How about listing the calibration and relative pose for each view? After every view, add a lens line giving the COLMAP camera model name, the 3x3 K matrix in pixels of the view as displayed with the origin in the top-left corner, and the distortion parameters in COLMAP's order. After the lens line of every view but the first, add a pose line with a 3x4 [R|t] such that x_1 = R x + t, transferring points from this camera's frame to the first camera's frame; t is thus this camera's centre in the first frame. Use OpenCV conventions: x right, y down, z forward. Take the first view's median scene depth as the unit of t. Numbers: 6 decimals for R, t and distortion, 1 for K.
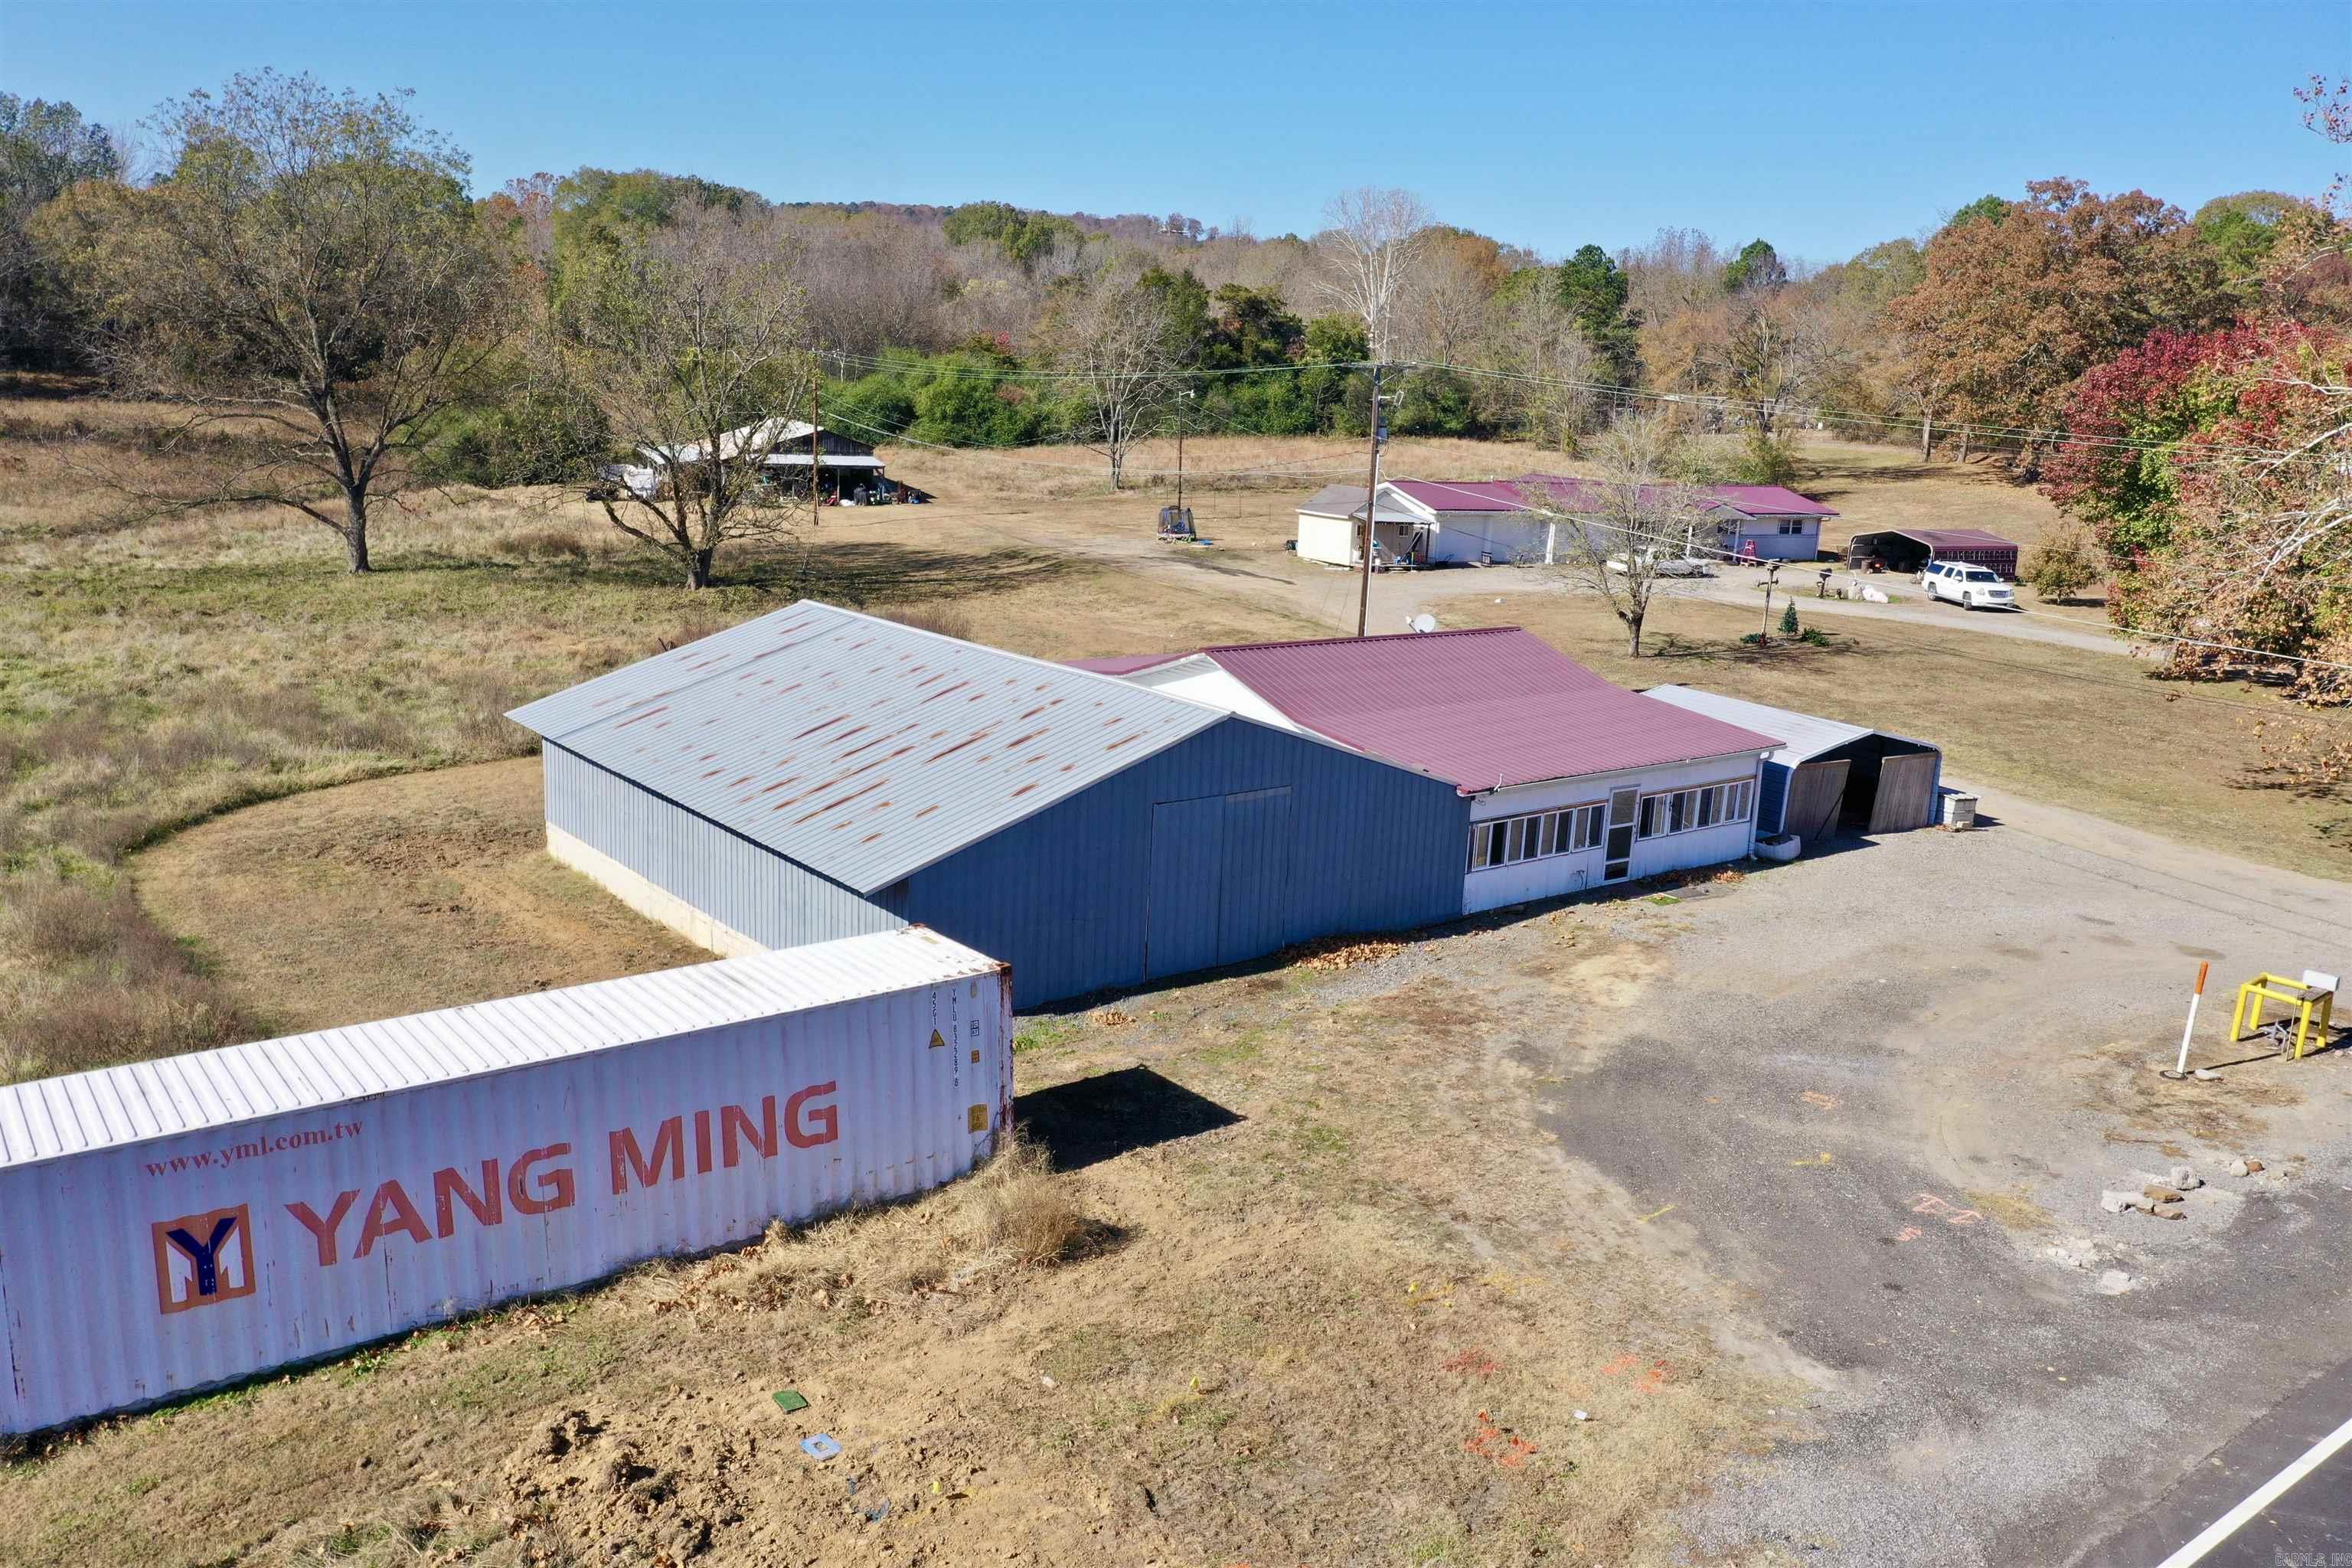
lens RADIAL K [[1870.6, 0, 1170.1], [0, 1870.6, 780.8], [0, 0, 1]] dist [0.027059, -0.005999]
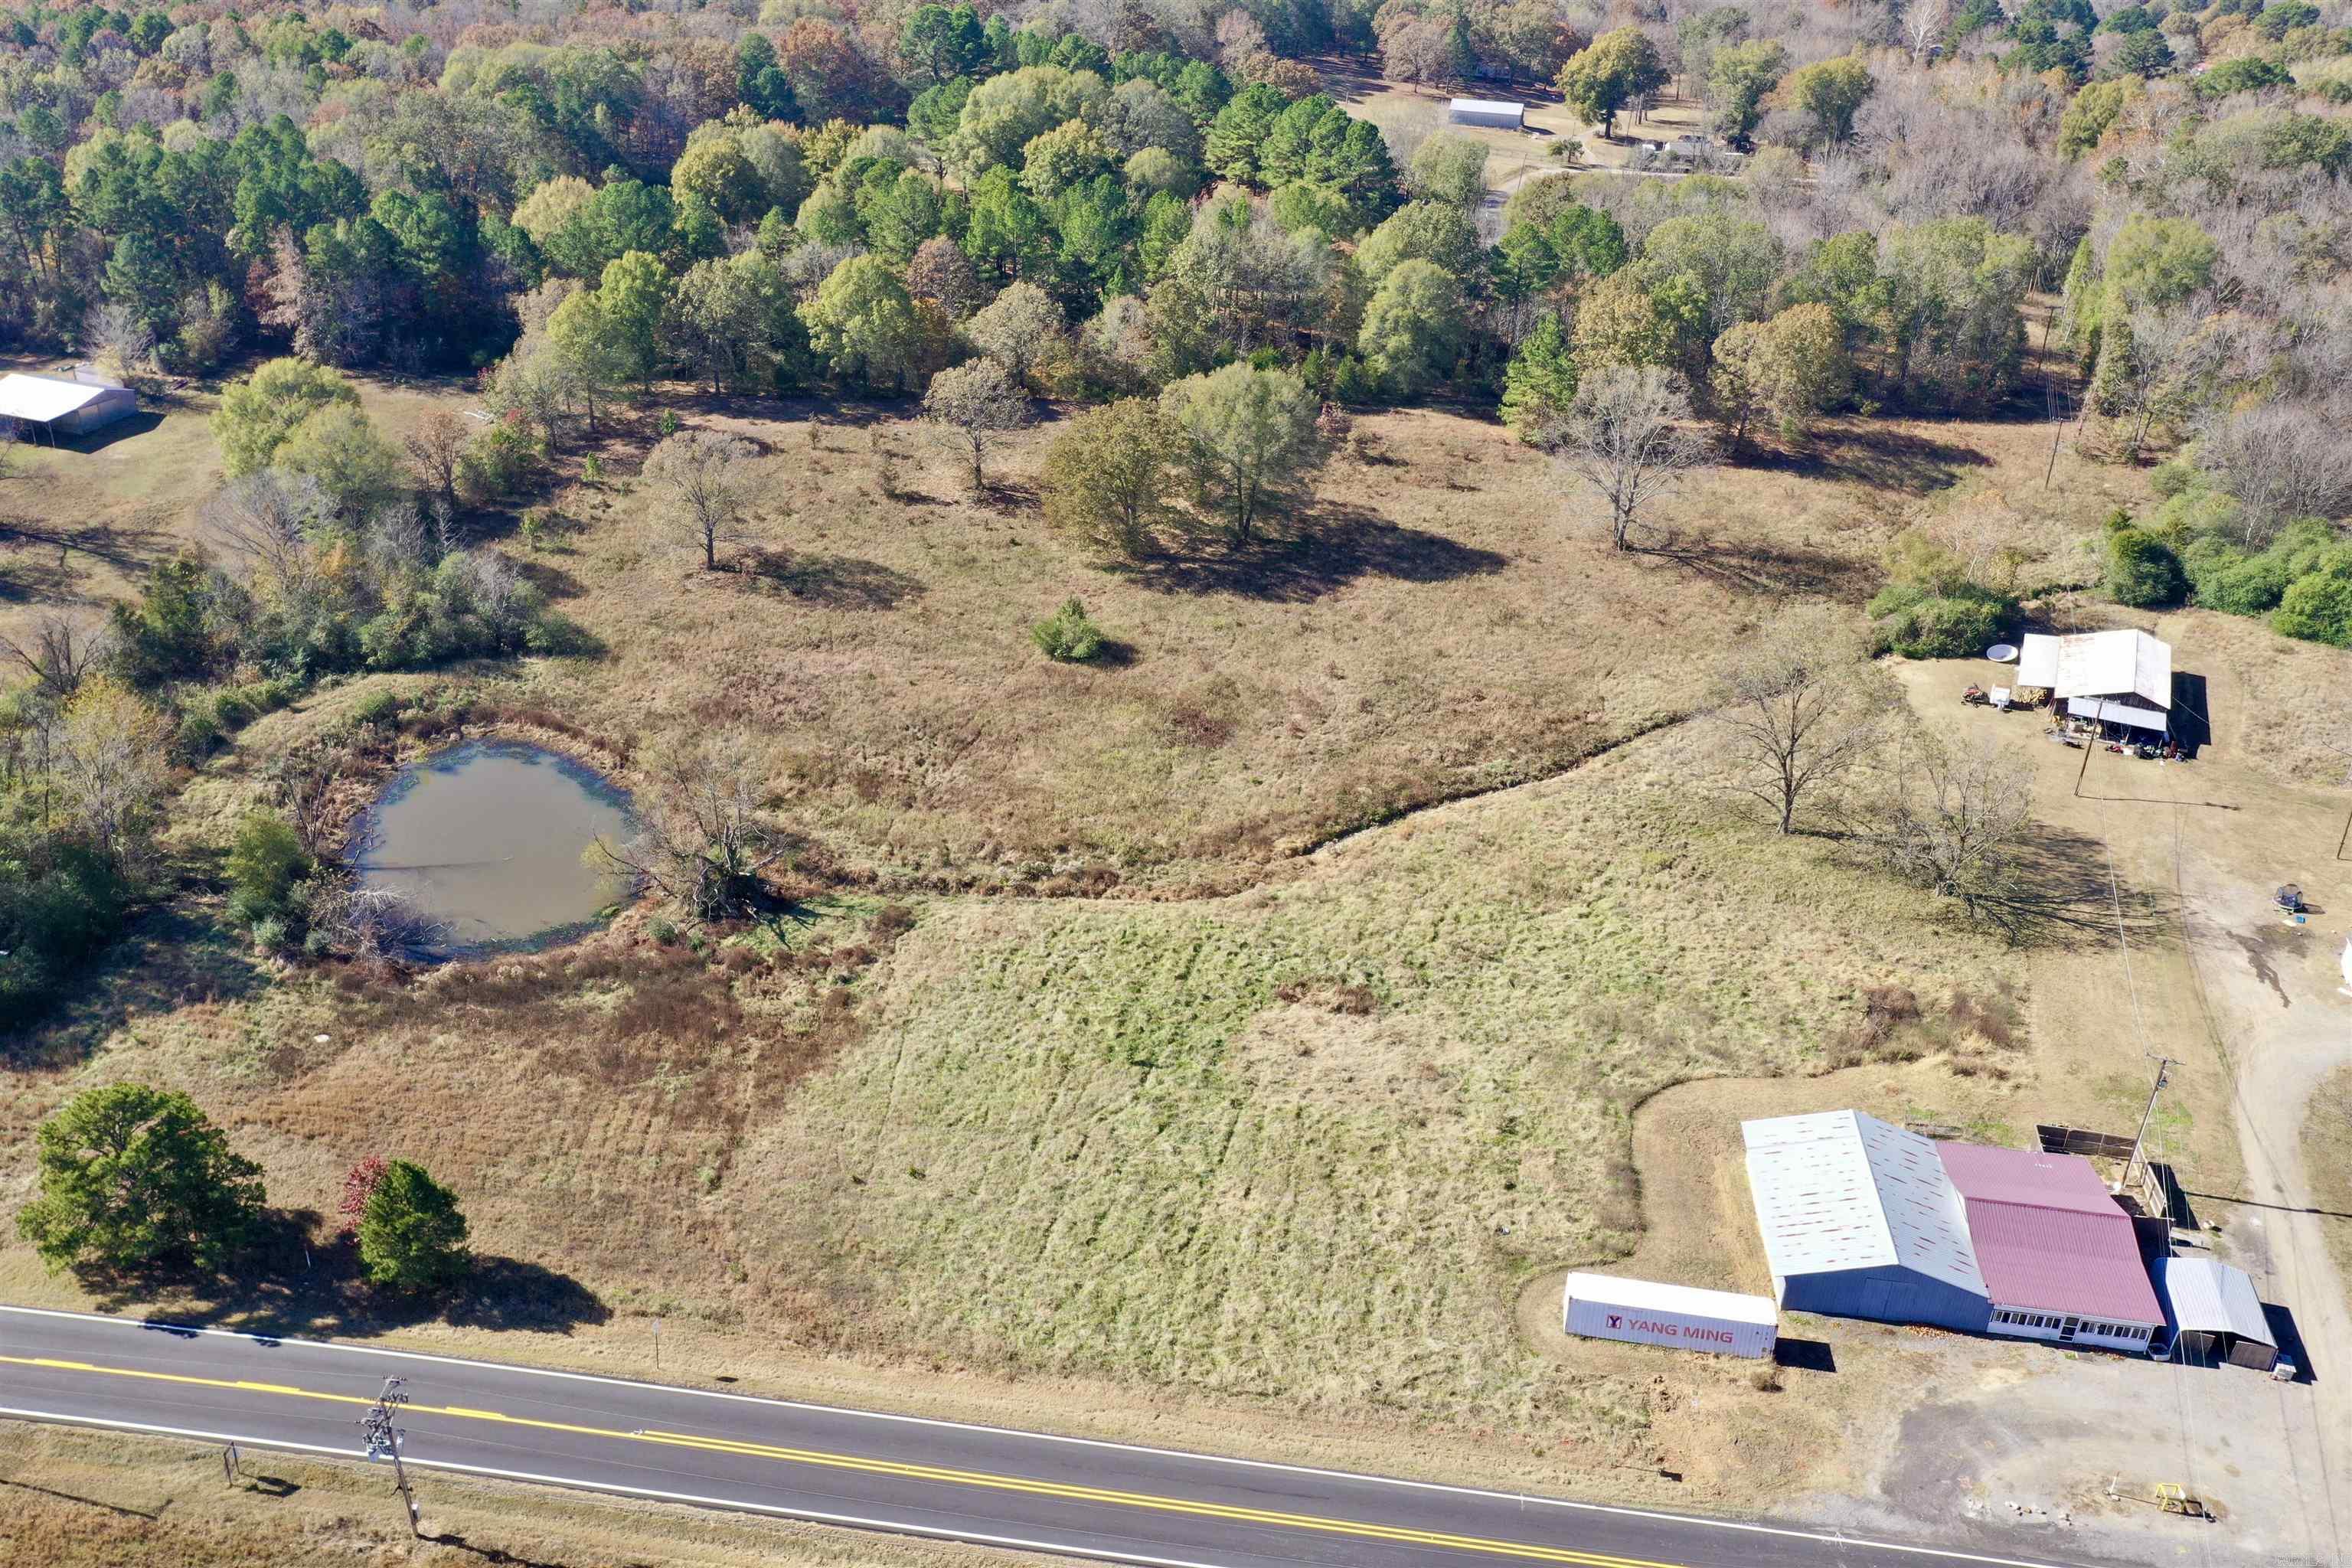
lens RADIAL K [[1870.6, 0, 1185.3], [0, 1870.6, 777.8], [0, 0, 1]] dist [0.027059, -0.005999]
pose [[0.698617, 0.312719, -0.643538, 0.919939], [-0.160602, 0.945016, 0.284871, -1.431734], [0.697239, -0.095662, 0.710427, -2.016768]]
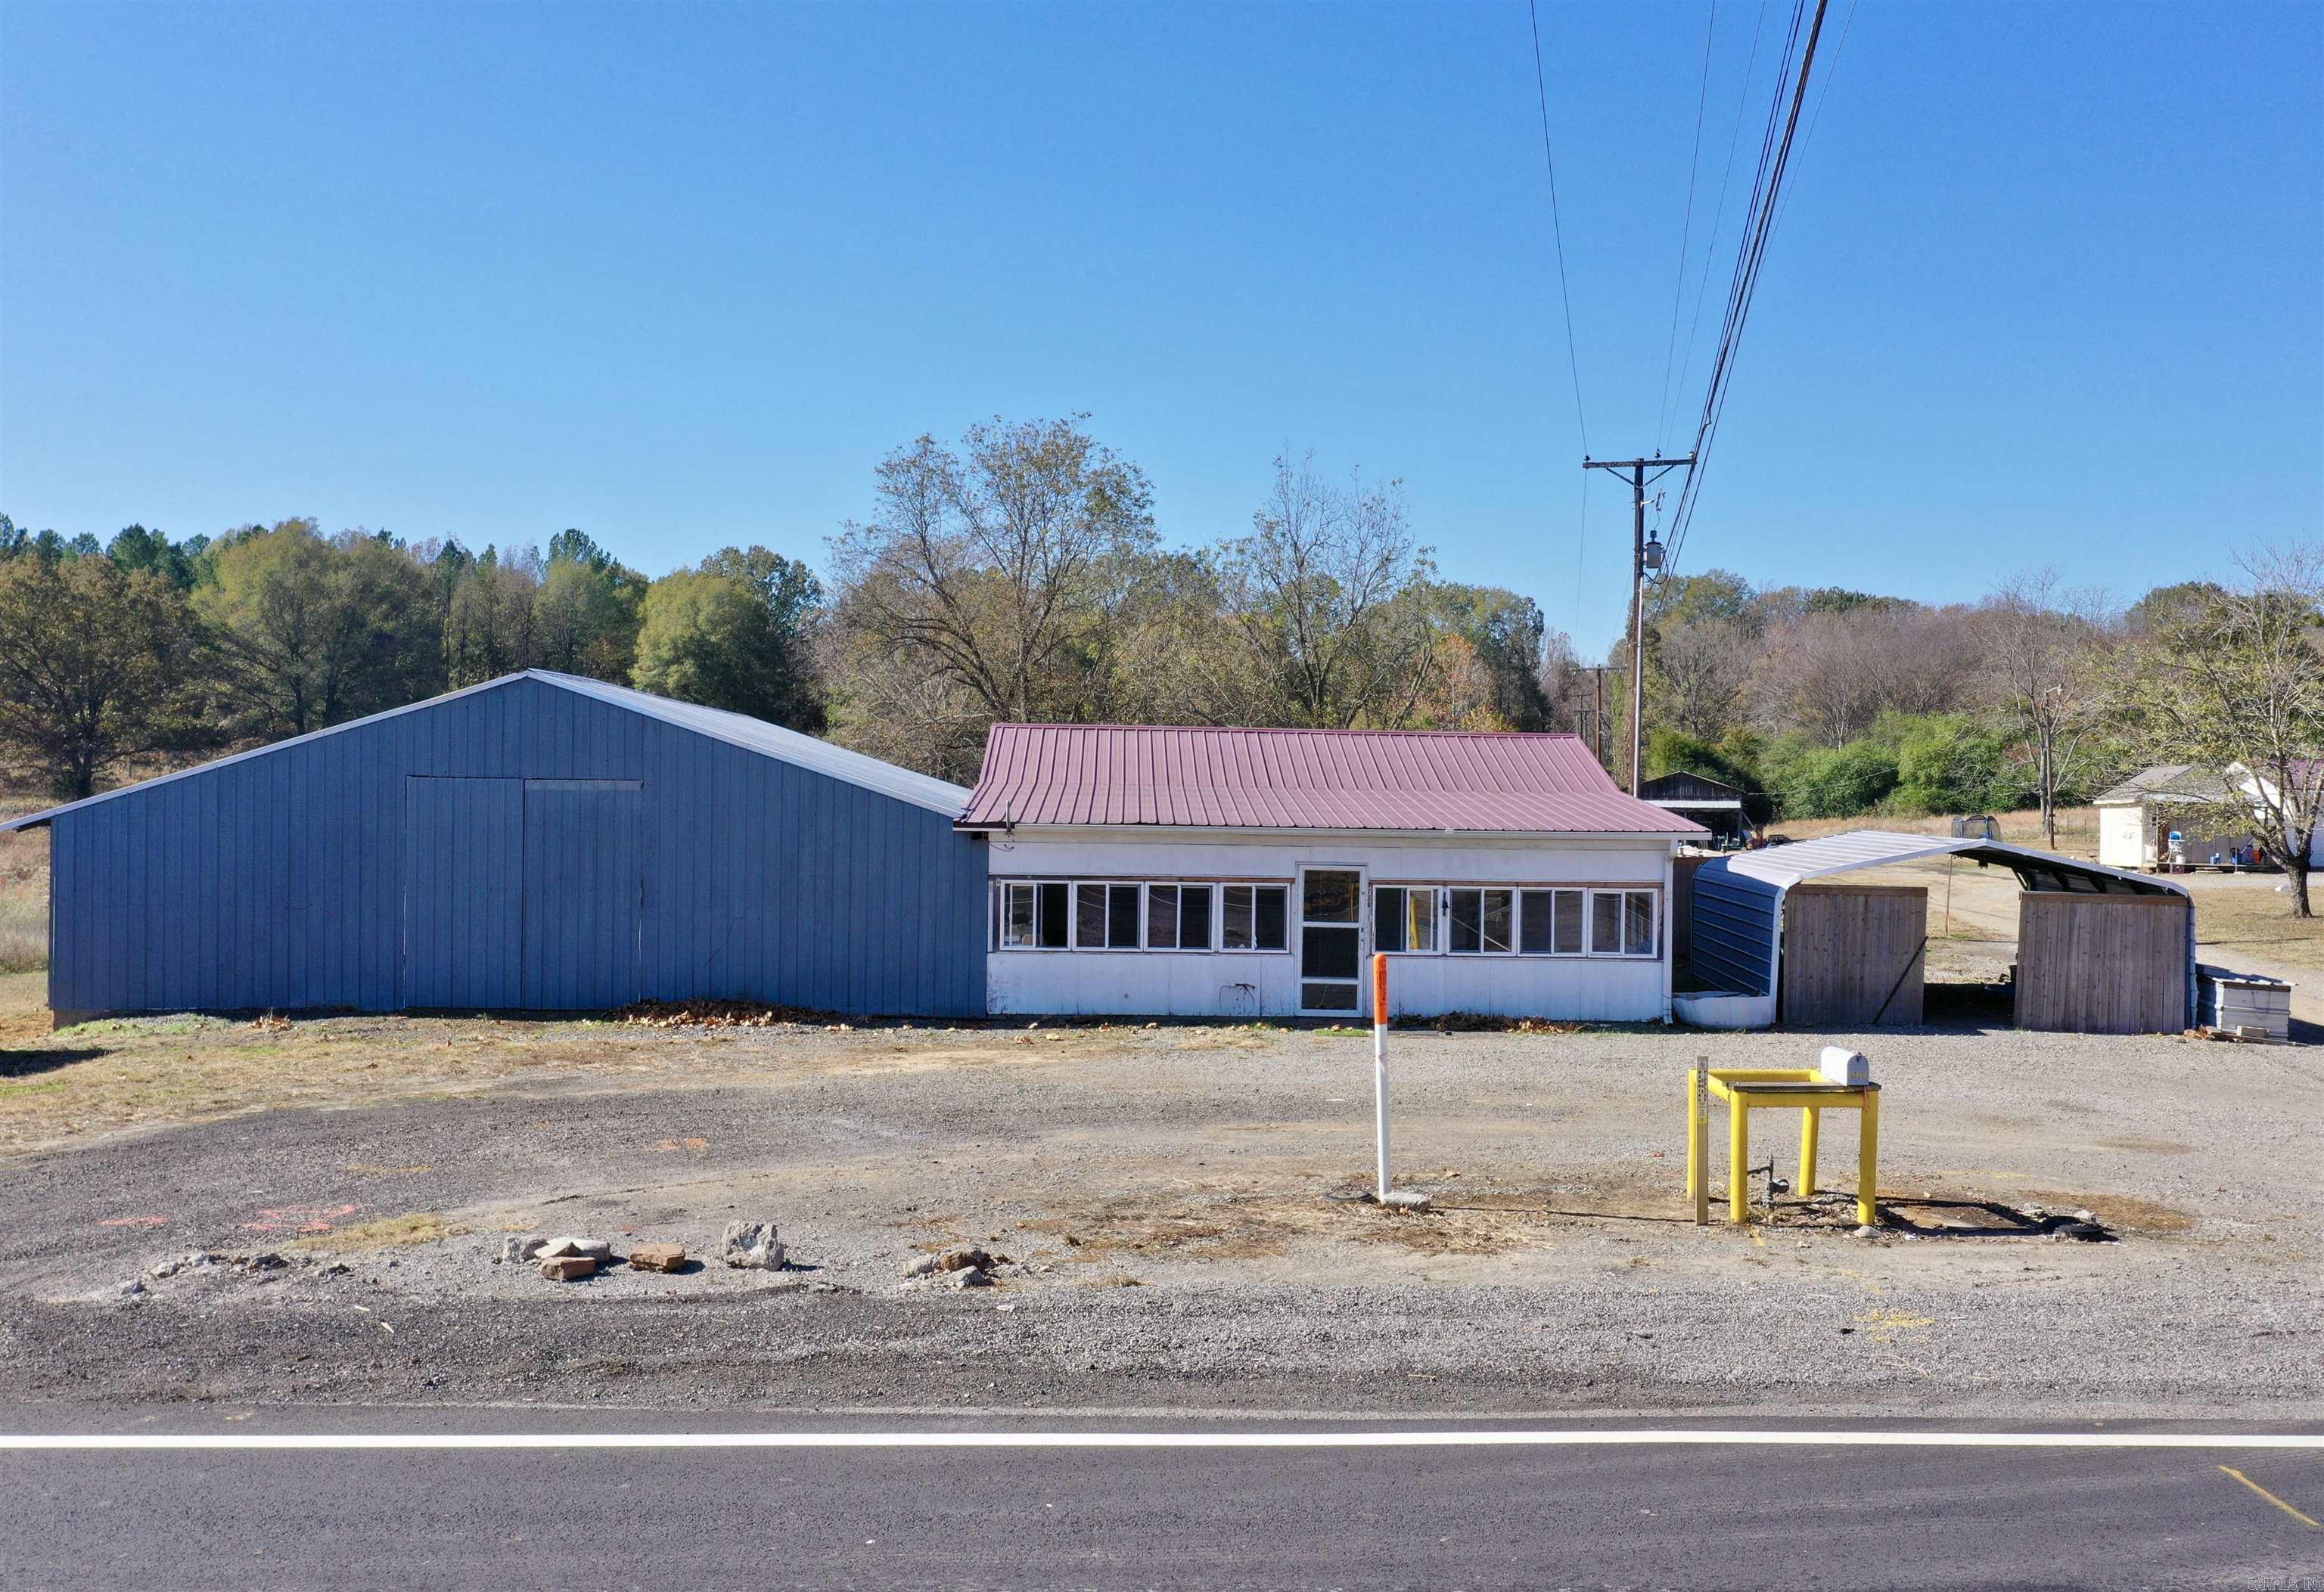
lens RADIAL K [[2010.0, 0, 1165.3], [0, 2010.0, 796.6], [0, 0, 1]] dist [-0.001538, 0.000715]
pose [[0.800180, -0.031086, -0.598954, 0.625899], [-0.110605, 0.973879, -0.198308, 0.127573], [0.589473, 0.224929, 0.775840, 0.421389]]
